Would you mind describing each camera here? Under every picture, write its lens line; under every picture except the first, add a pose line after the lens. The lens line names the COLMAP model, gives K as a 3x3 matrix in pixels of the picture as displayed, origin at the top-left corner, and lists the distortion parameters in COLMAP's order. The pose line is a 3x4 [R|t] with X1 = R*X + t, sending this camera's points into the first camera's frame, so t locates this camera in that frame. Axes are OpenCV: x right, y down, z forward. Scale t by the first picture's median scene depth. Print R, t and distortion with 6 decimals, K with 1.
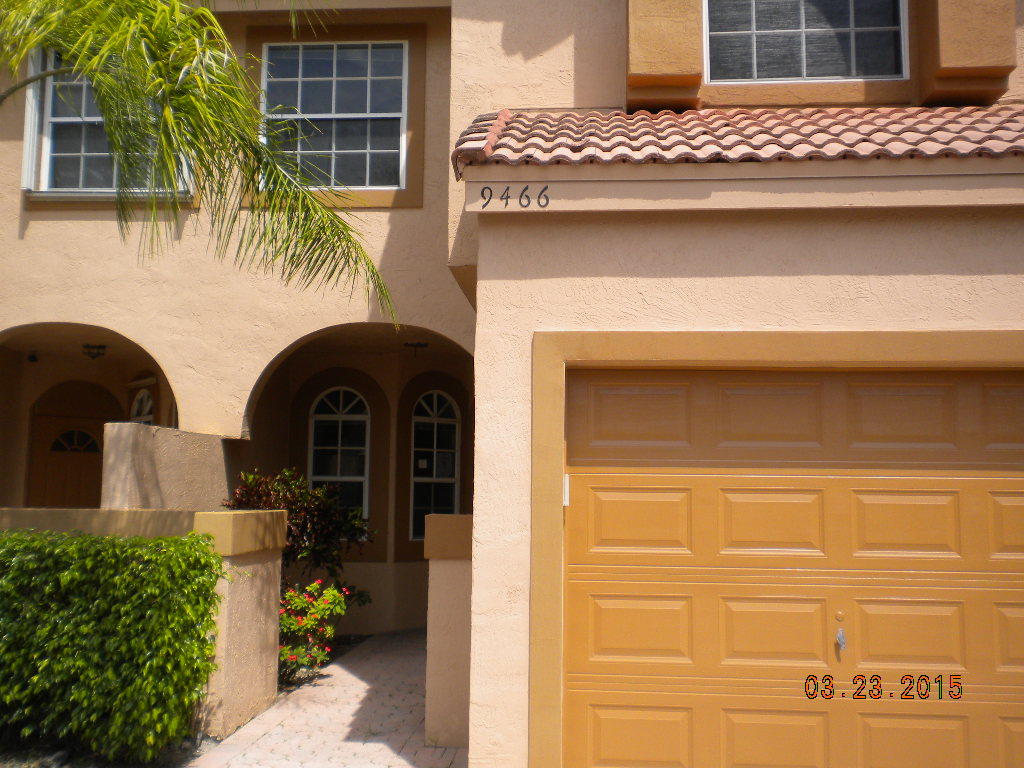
lens RADIAL K [[1051.7, 0, 512.0], [0, 1051.7, 384.0], [0, 0, 1]] dist [0.000682, -0.005433]
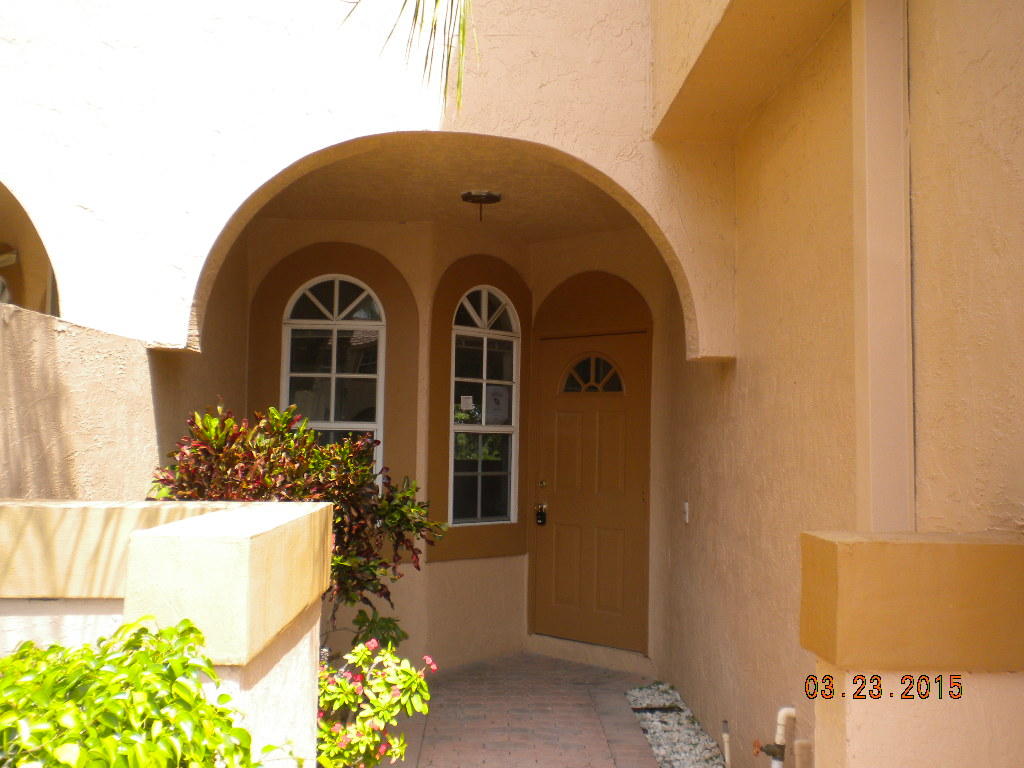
lens RADIAL K [[1051.7, 0, 512.0], [0, 1051.7, 384.0], [0, 0, 1]] dist [0.000682, -0.005433]
pose [[0.993988, 0.010768, 0.108962, -0.127905], [-0.016349, 0.998592, 0.050461, 0.033571], [-0.108265, -0.051939, 0.992764, 0.387999]]
